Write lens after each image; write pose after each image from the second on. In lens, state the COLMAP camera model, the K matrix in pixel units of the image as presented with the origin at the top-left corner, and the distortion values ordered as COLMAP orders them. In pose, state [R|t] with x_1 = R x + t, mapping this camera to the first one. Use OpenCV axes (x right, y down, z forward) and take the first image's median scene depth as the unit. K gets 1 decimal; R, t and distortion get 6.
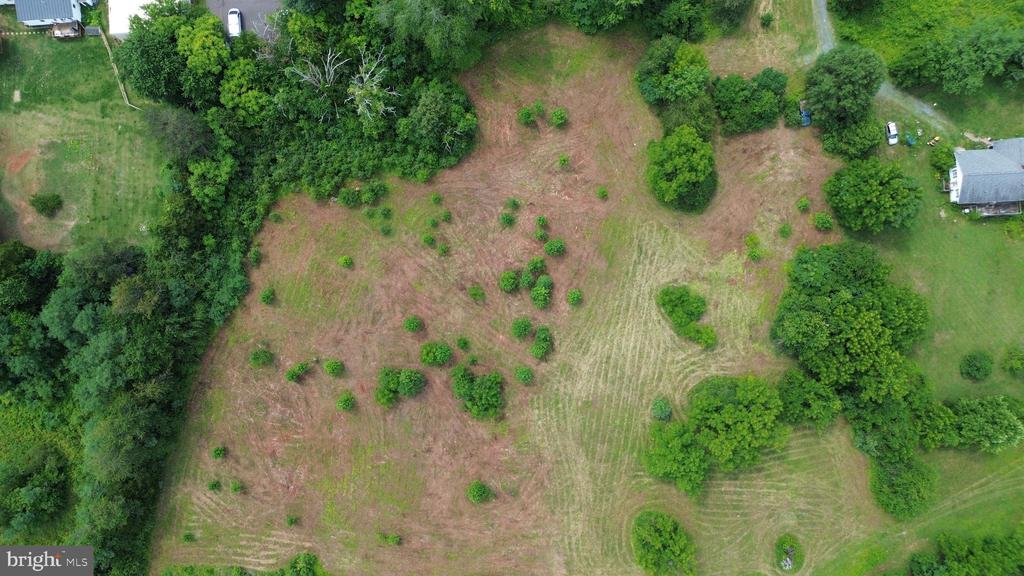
lens RADIAL K [[722.4, 0, 511.2], [0, 722.4, 293.9], [0, 0, 1]] dist [0.066679, -0.066207]
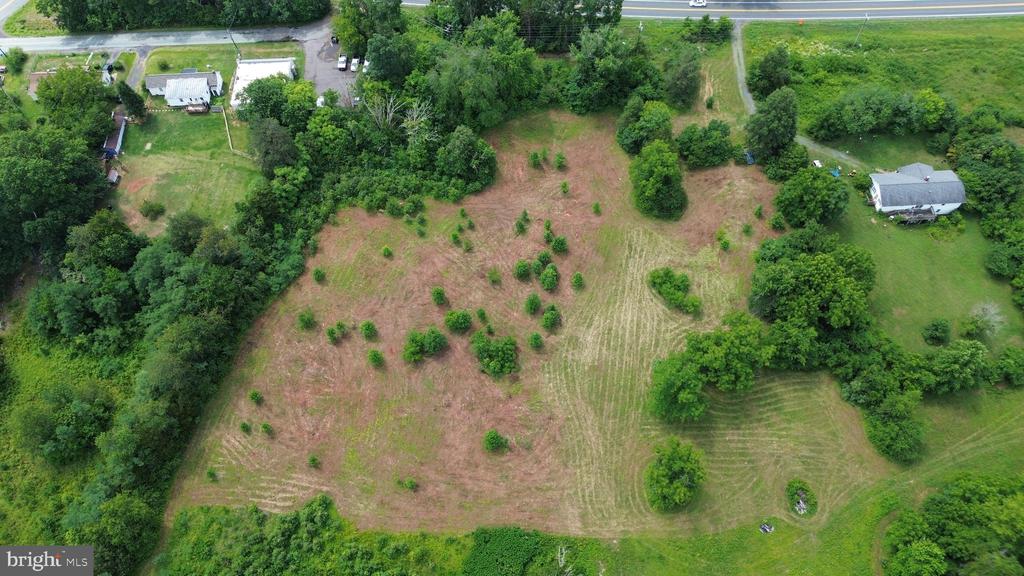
lens RADIAL K [[722.4, 0, 511.2], [0, 722.4, 293.9], [0, 0, 1]] dist [0.066679, -0.066207]
pose [[0.999991, 0.000285, -0.004278, -0.015727], [-0.002328, 0.873888, -0.486122, 0.596726], [0.003600, 0.486128, 0.873880, -0.017671]]
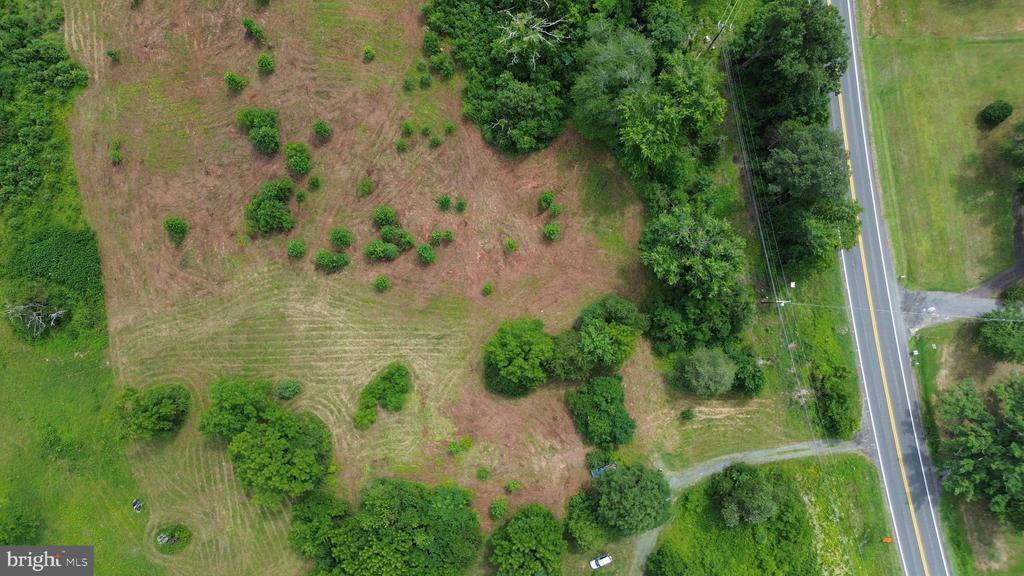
lens RADIAL K [[722.4, 0, 511.2], [0, 722.4, 293.9], [0, 0, 1]] dist [0.066679, -0.066207]
pose [[0.197938, 0.979460, -0.038453, 0.178053], [-0.978855, 0.199577, 0.044854, -0.215379], [0.051607, 0.028761, 0.998253, 0.002107]]
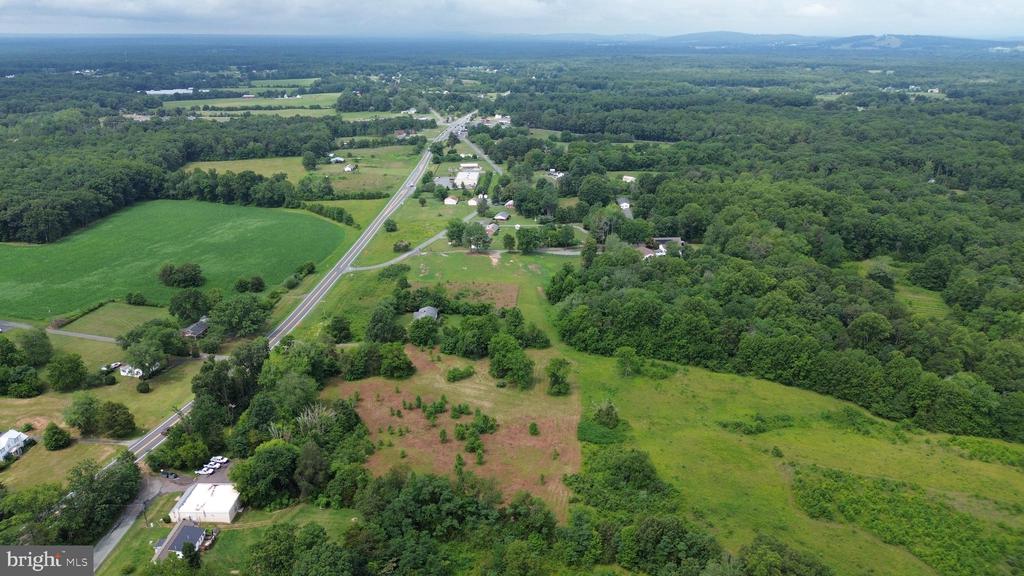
lens RADIAL K [[720.9, 0, 511.1], [0, 720.9, 299.3], [0, 0, 1]] dist [0.080305, -0.091724]
pose [[0.081529, -0.337970, 0.937619, -1.773238], [0.995655, 0.070094, -0.061310, 0.308929], [-0.045000, 0.938543, 0.342216, -0.003874]]
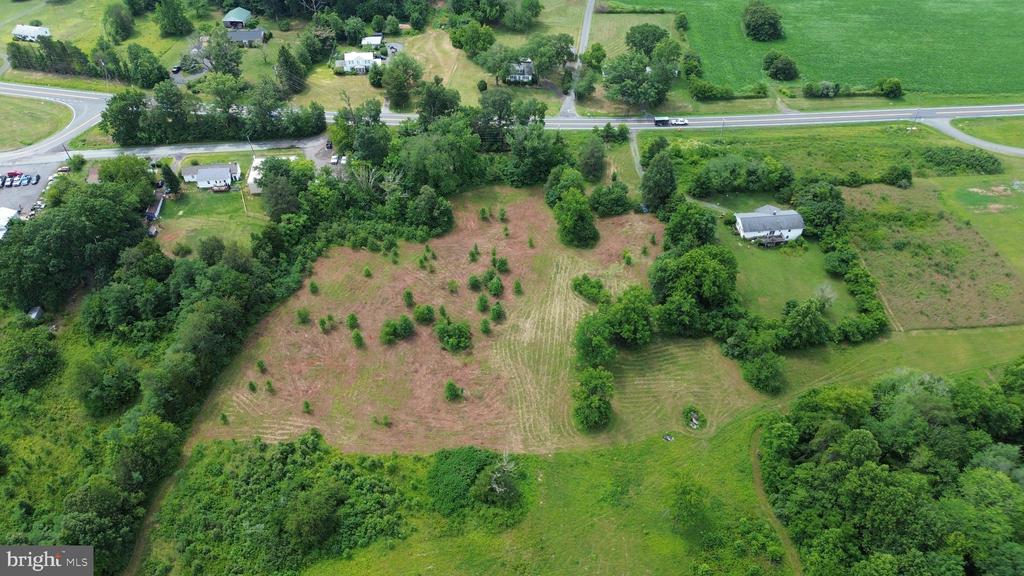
lens RADIAL K [[722.4, 0, 511.2], [0, 722.4, 293.9], [0, 0, 1]] dist [0.066679, -0.066207]
pose [[0.998788, -0.030016, 0.039011, 0.015573], [0.048894, 0.696346, -0.716039, 1.095419], [-0.005672, 0.717079, 0.696969, -0.042406]]
